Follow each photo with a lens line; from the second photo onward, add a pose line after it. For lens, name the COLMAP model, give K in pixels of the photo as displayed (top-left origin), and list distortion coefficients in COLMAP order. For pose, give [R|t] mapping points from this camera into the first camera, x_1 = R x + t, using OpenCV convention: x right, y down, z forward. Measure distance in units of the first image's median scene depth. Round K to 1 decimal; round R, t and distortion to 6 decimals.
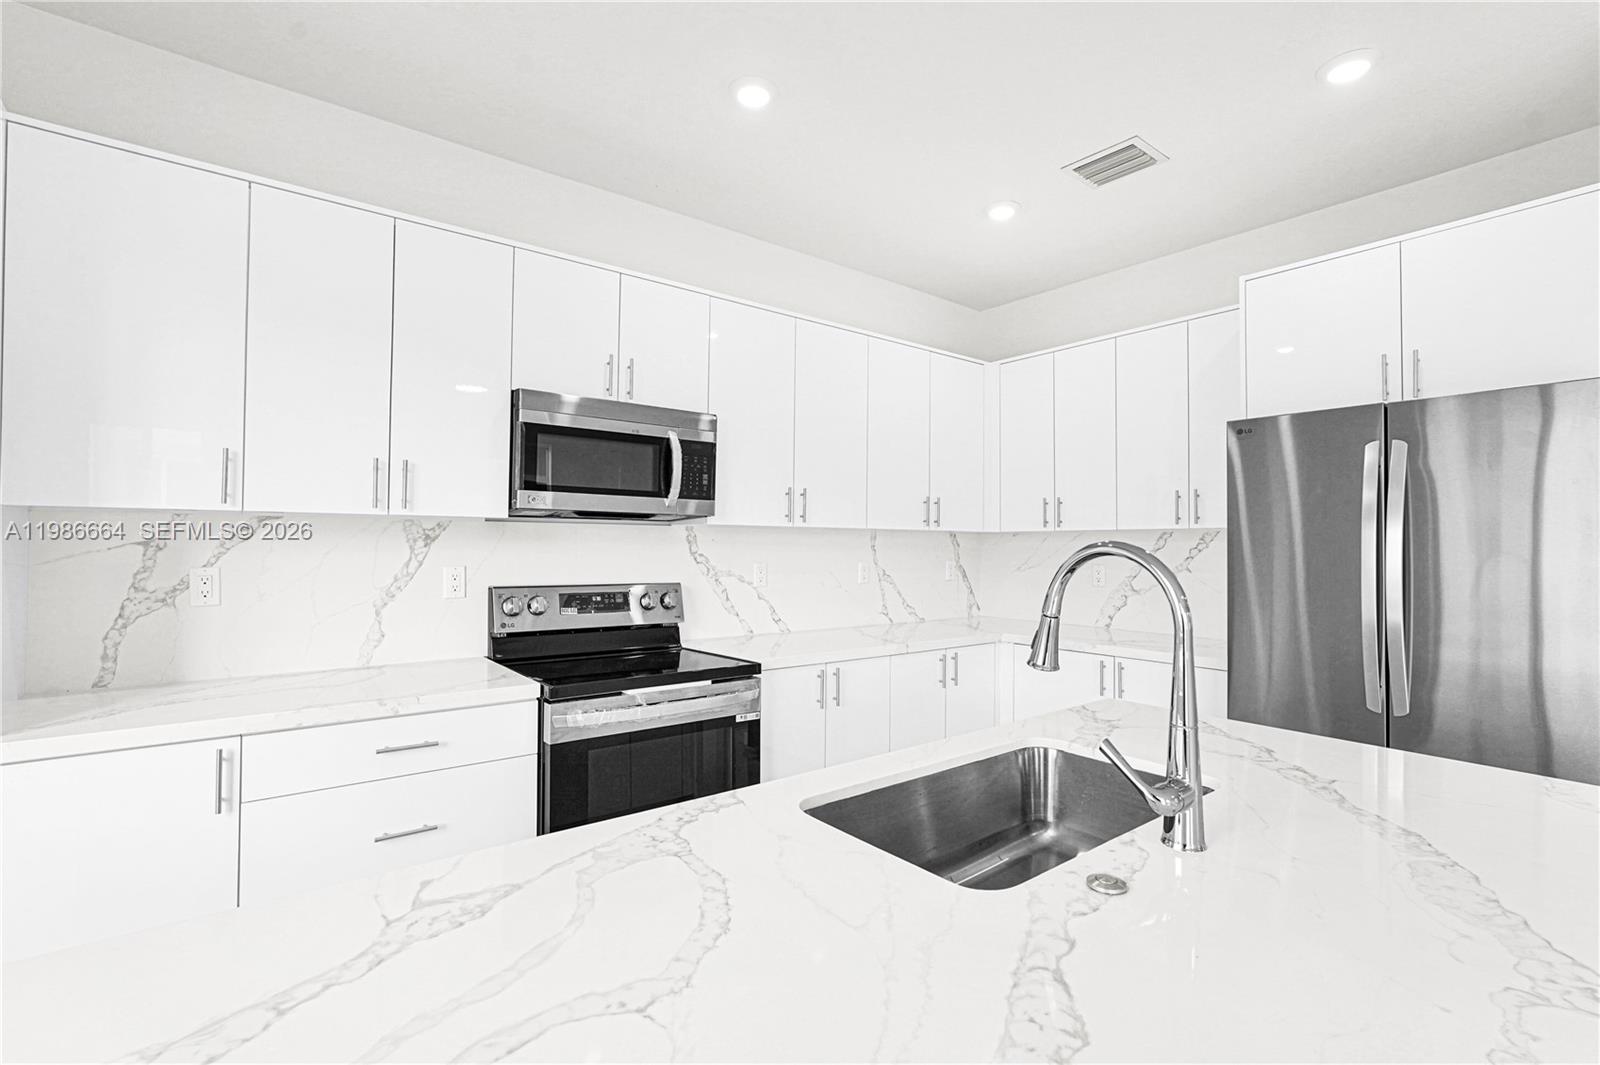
lens RADIAL K [[721.5, 0, 801.2], [0, 721.5, 533.1], [0, 0, 1]] dist [-0.007068, 0.002425]
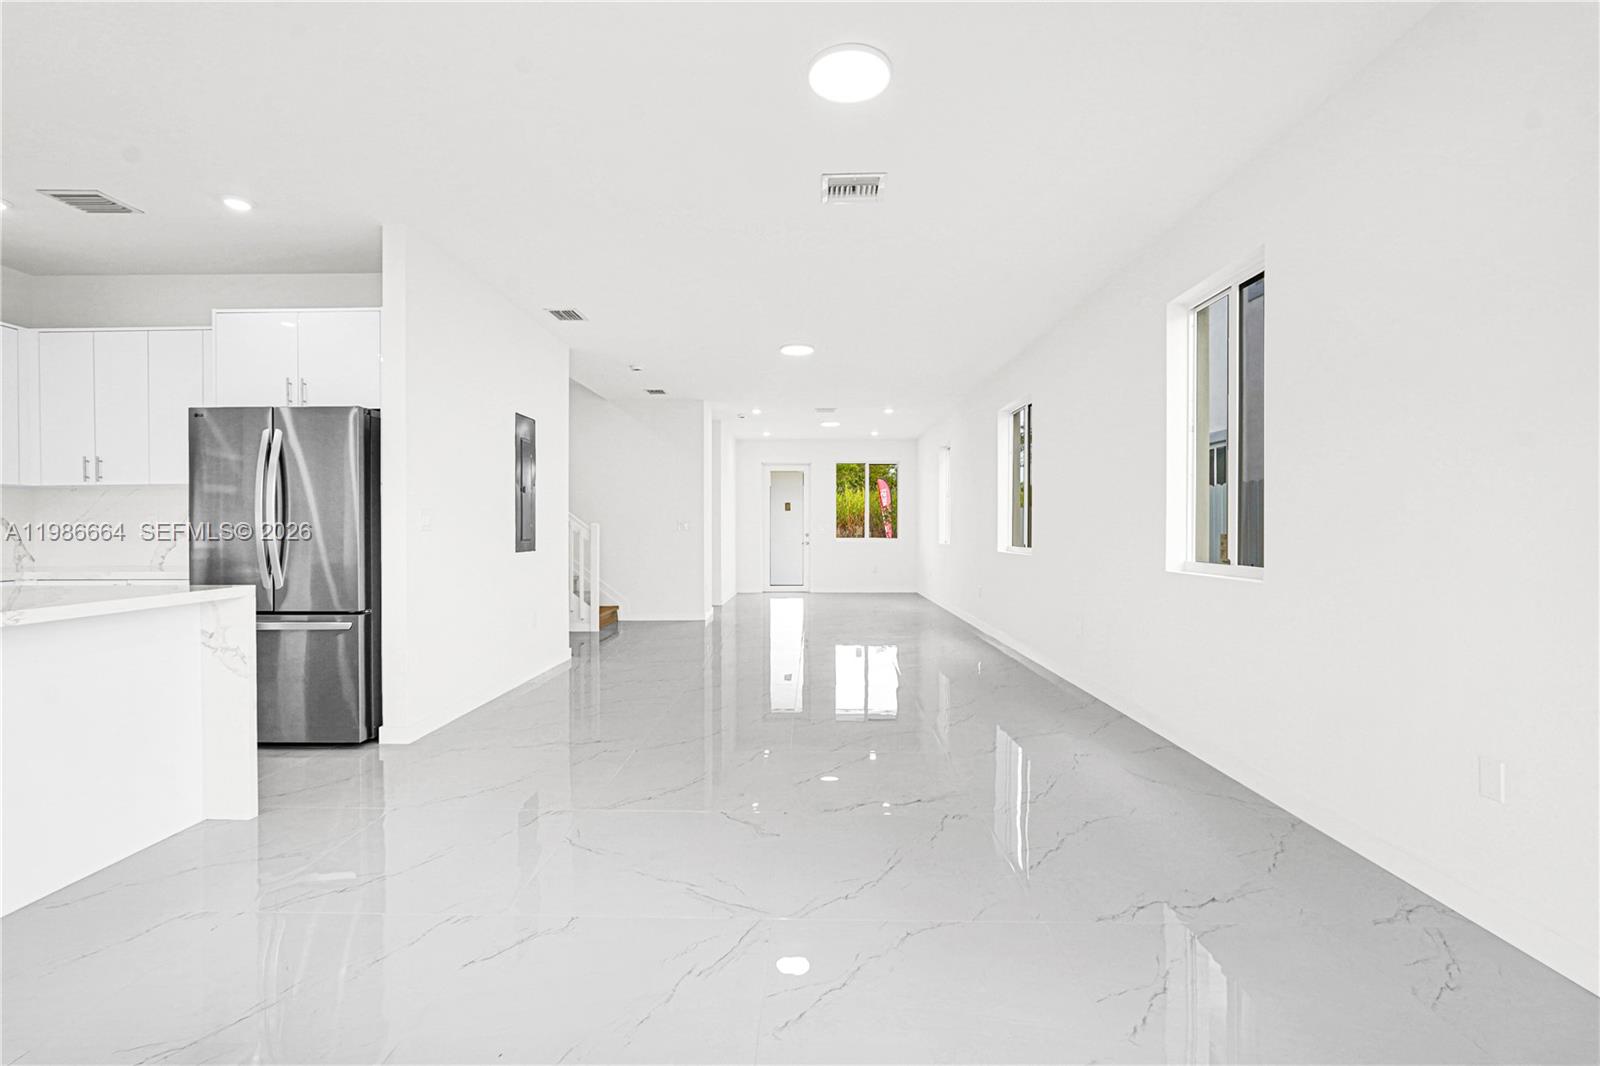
lens RADIAL K [[721.5, 0, 798.0], [0, 721.5, 521.6], [0, 0, 1]] dist [-0.007068, 0.002425]
pose [[0.644596, -0.008749, 0.764473, 0.195890], [0.000922, 0.999943, 0.010667, 0.045720], [-0.764523, -0.006171, 0.644567, -0.639938]]
